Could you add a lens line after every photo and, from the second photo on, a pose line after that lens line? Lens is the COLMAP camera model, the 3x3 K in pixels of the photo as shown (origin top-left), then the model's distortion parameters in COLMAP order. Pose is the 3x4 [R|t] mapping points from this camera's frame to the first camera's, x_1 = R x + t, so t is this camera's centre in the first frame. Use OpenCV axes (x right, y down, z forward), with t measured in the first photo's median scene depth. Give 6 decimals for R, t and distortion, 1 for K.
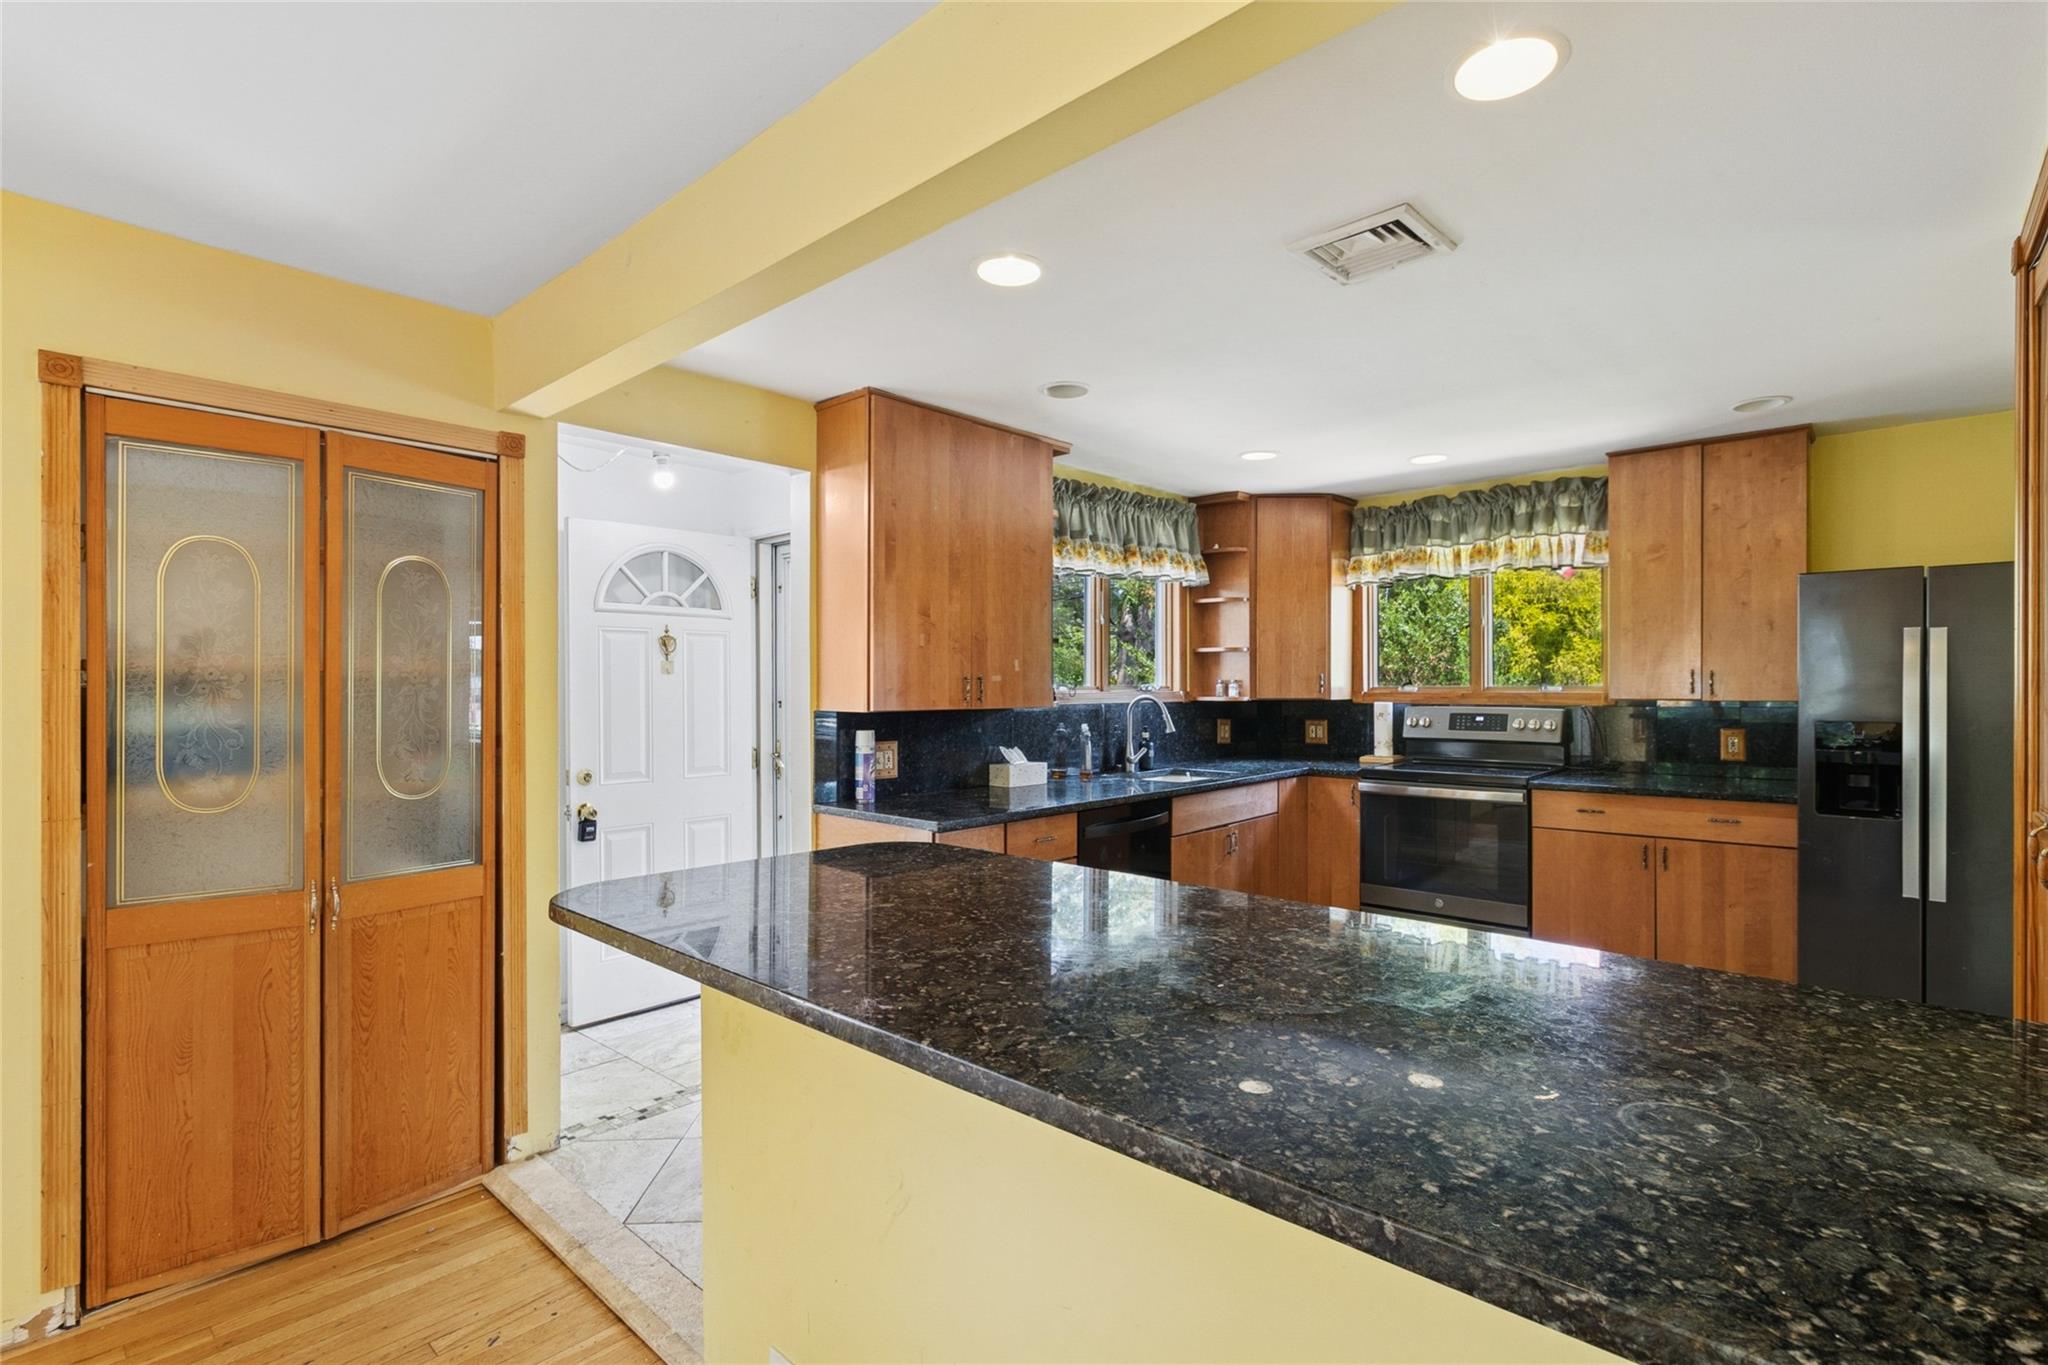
lens RADIAL K [[935.5, 0, 1024.5], [0, 935.5, 691.9], [0, 0, 1]] dist [-0.000100, 0.001682]
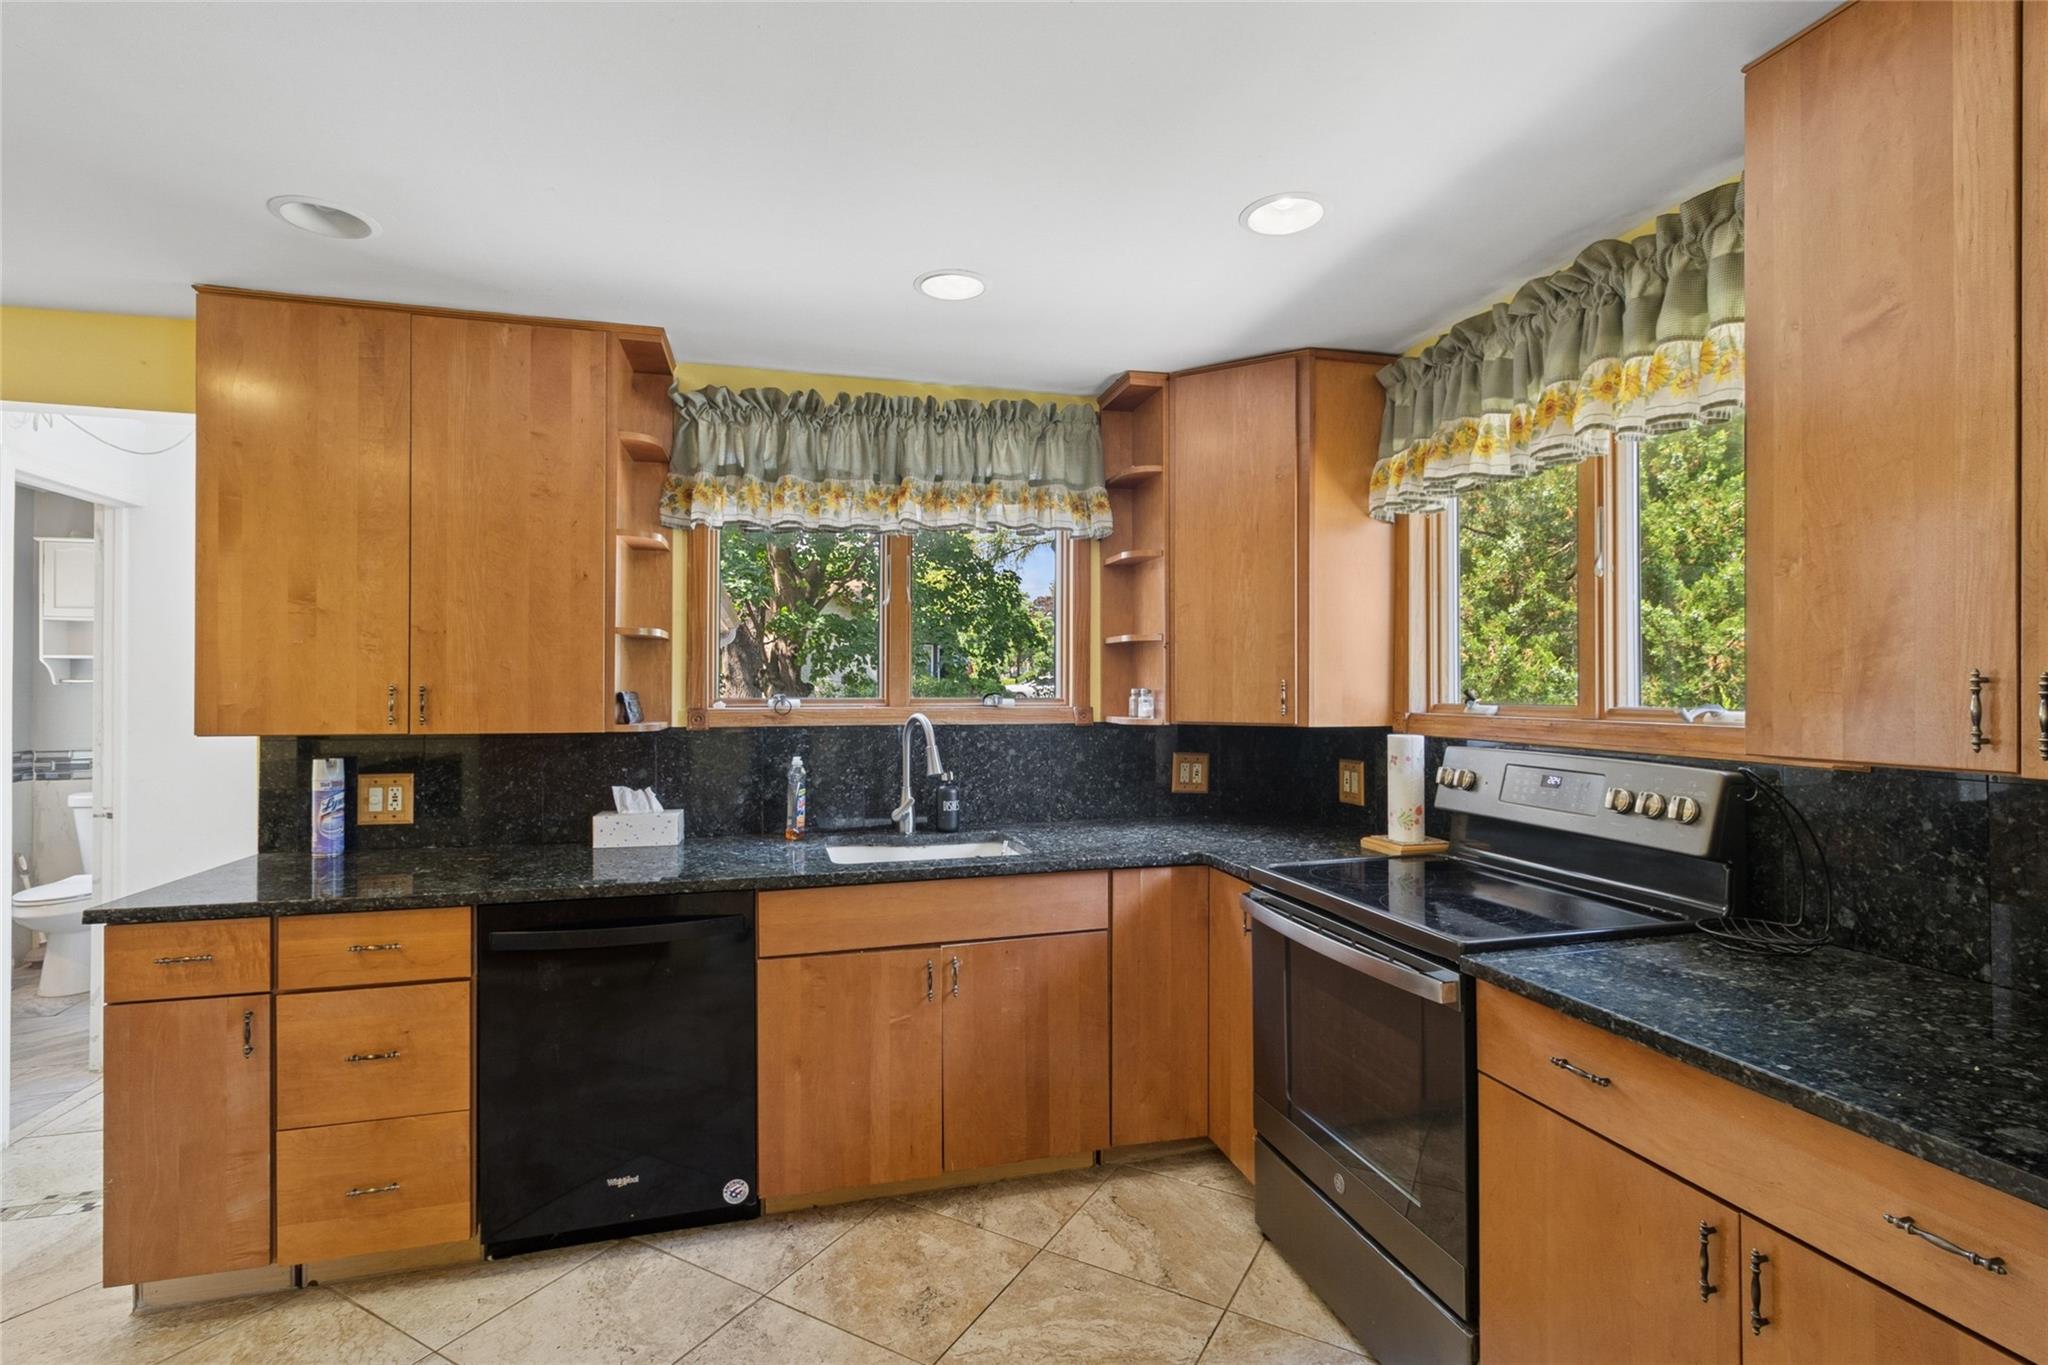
lens RADIAL K [[931.8, 0, 1045.1], [0, 931.8, 677.2], [0, 0, 1]] dist [0.000550, 0.000571]
pose [[0.852755, -0.001280, -0.522309, 0.514949], [-0.006712, 0.999888, -0.013409, -0.012924], [0.522268, 0.014940, 0.852651, 0.493443]]
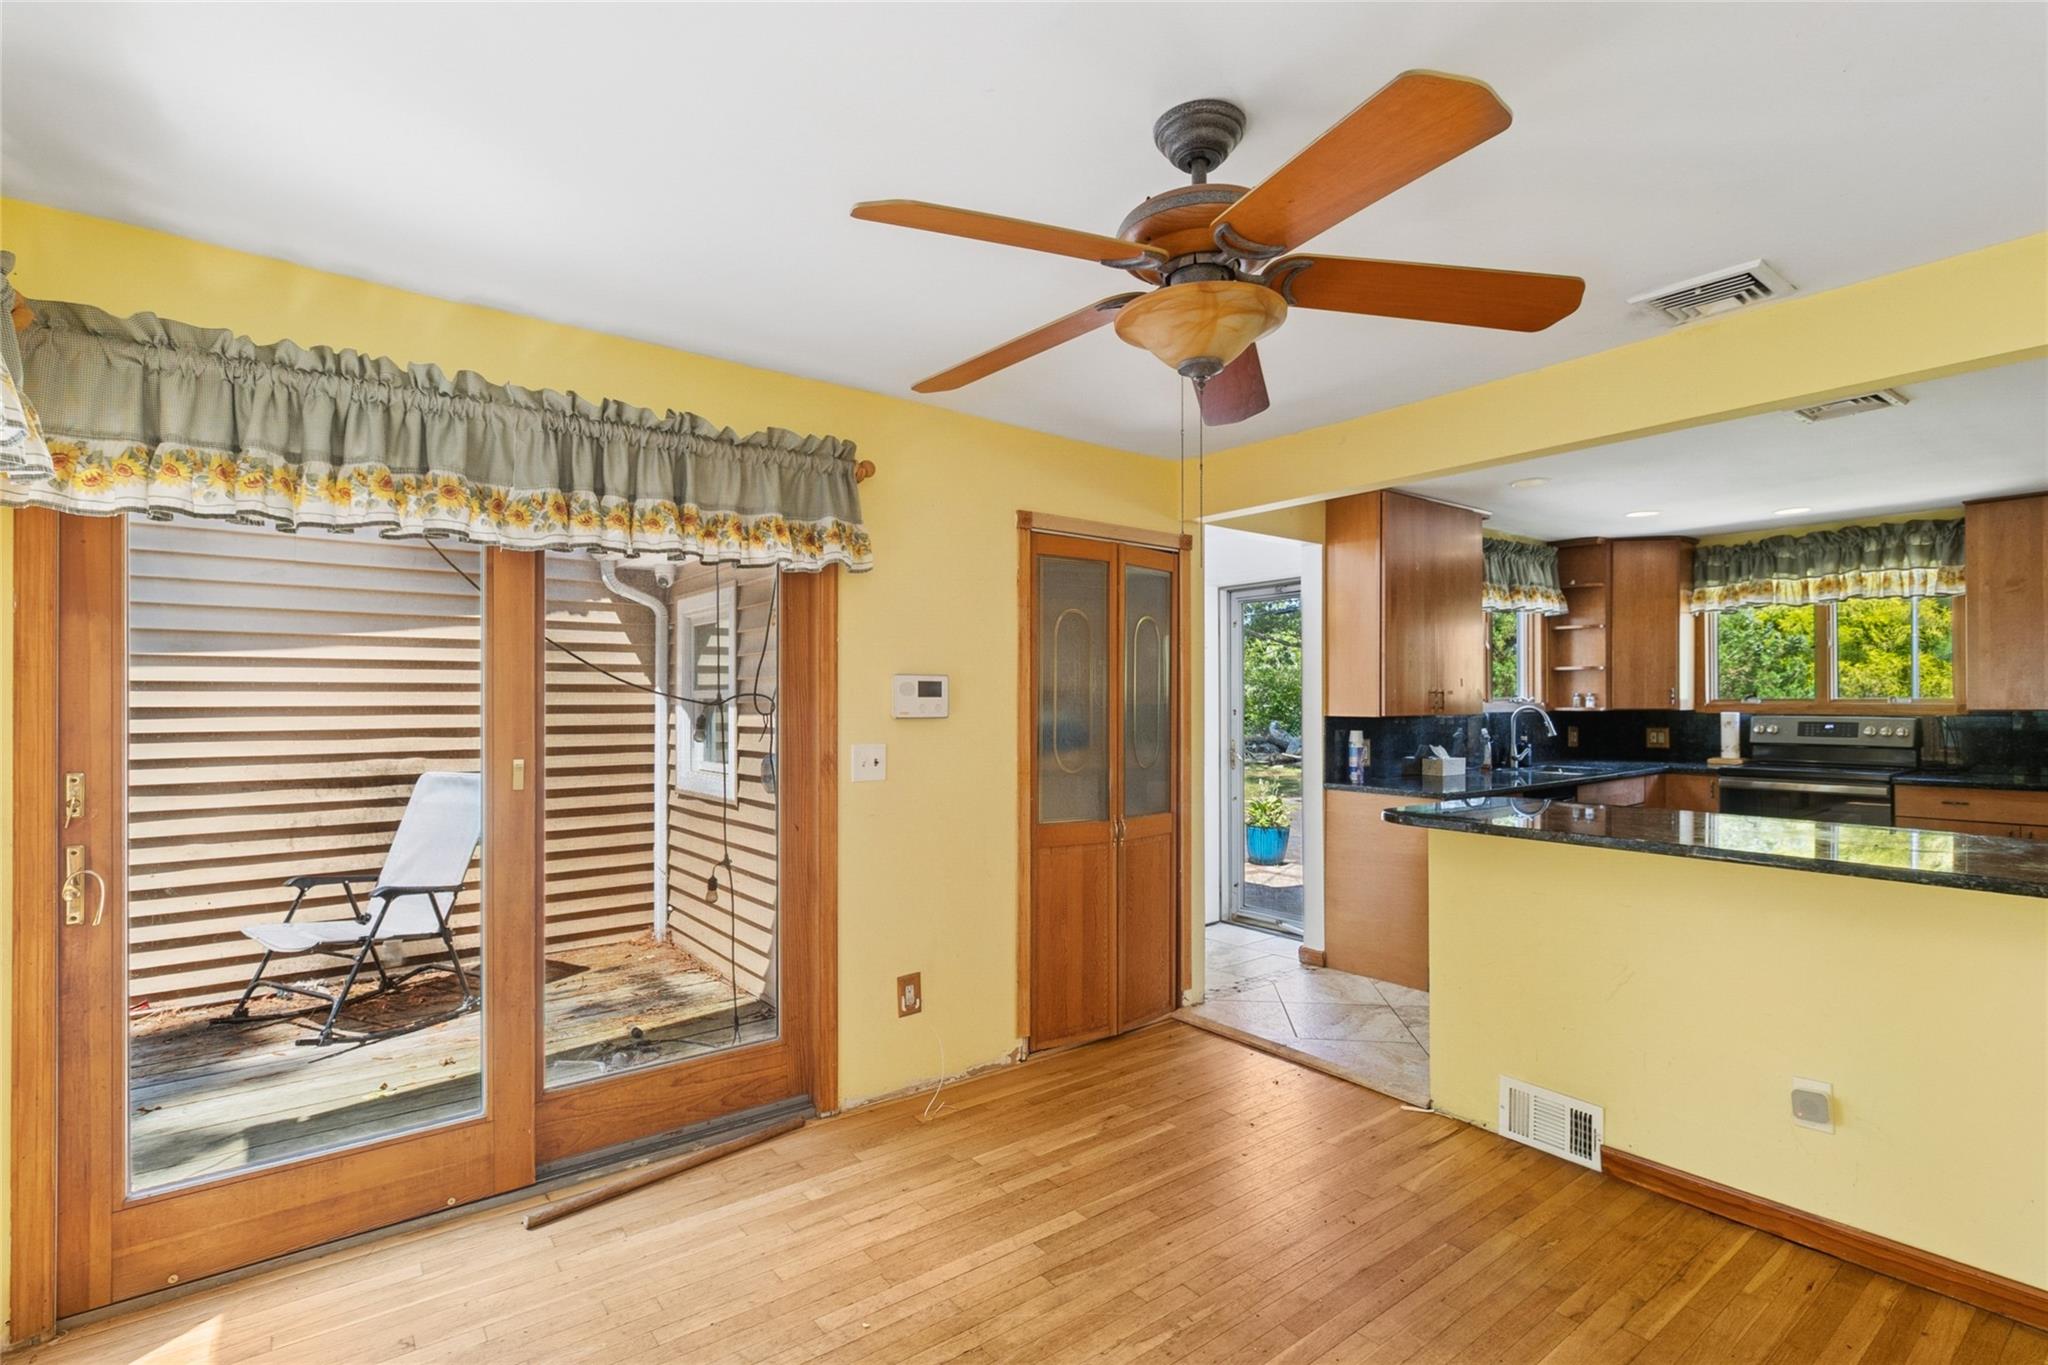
lens RADIAL K [[935.5, 0, 1024.5], [0, 935.5, 691.9], [0, 0, 1]] dist [-0.000100, 0.001682]
pose [[0.986156, -0.000606, -0.165821, -0.313361], [-0.001686, 0.999905, -0.013679, 0.003142], [0.165813, 0.013769, 0.986061, -0.321877]]
